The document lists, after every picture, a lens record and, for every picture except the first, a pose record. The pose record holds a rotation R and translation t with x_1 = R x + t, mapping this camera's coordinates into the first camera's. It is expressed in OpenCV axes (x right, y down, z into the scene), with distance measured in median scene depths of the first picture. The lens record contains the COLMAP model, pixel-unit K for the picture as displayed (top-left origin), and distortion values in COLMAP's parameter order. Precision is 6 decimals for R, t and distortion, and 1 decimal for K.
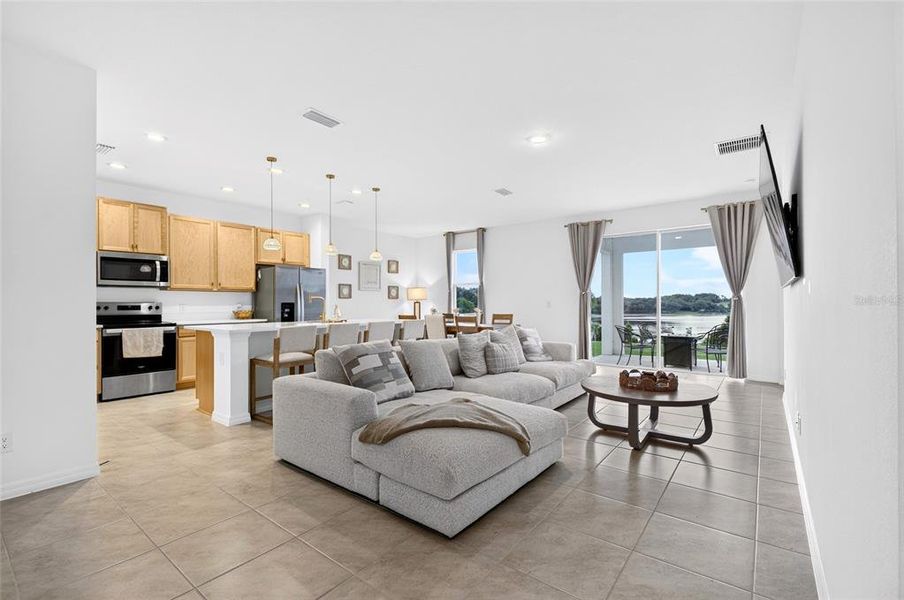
lens RADIAL K [[403.6, 0, 454.0], [0, 403.6, 301.0], [0, 0, 1]] dist [0.011355, -0.006530]
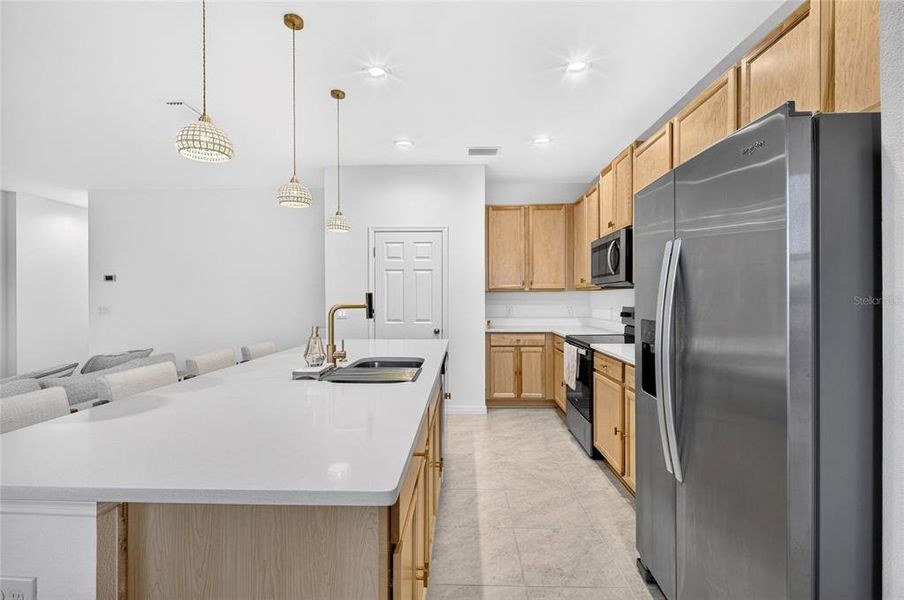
lens RADIAL K [[403.6, 0, 451.0], [0, 403.6, 301.6], [0, 0, 1]] dist [0.011355, -0.006530]
pose [[-0.806060, 0.009906, -0.591751, -0.144471], [0.008312, 0.999951, 0.005417, -0.010630], [0.591775, -0.000553, -0.806103, 1.127662]]
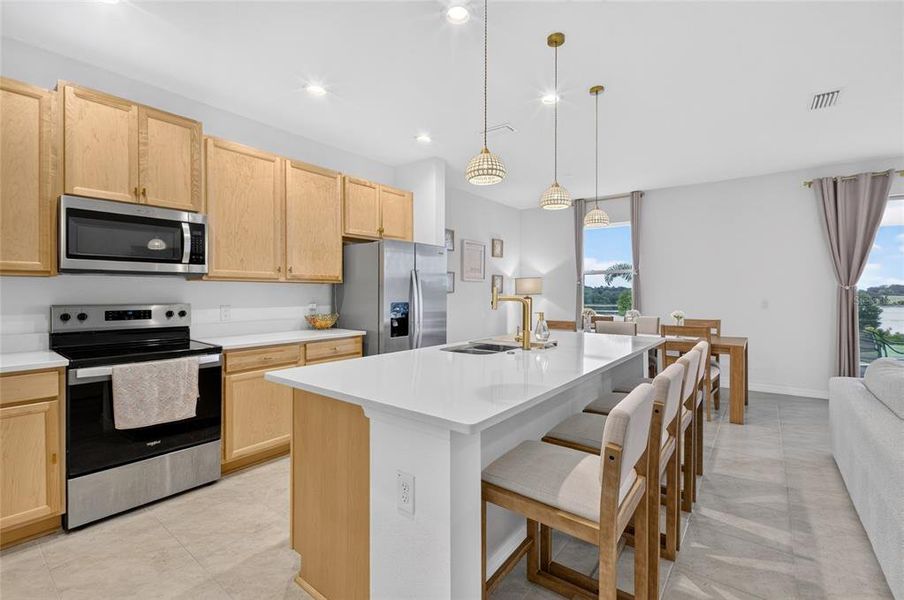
lens RADIAL K [[403.6, 0, 451.4], [0, 403.6, 291.1], [0, 0, 1]] dist [0.011355, -0.006530]
pose [[0.999981, 0.004819, -0.003925, -0.331787], [-0.004815, 0.999988, 0.001056, -0.013102], [0.003930, -0.001037, 0.999992, 0.414654]]
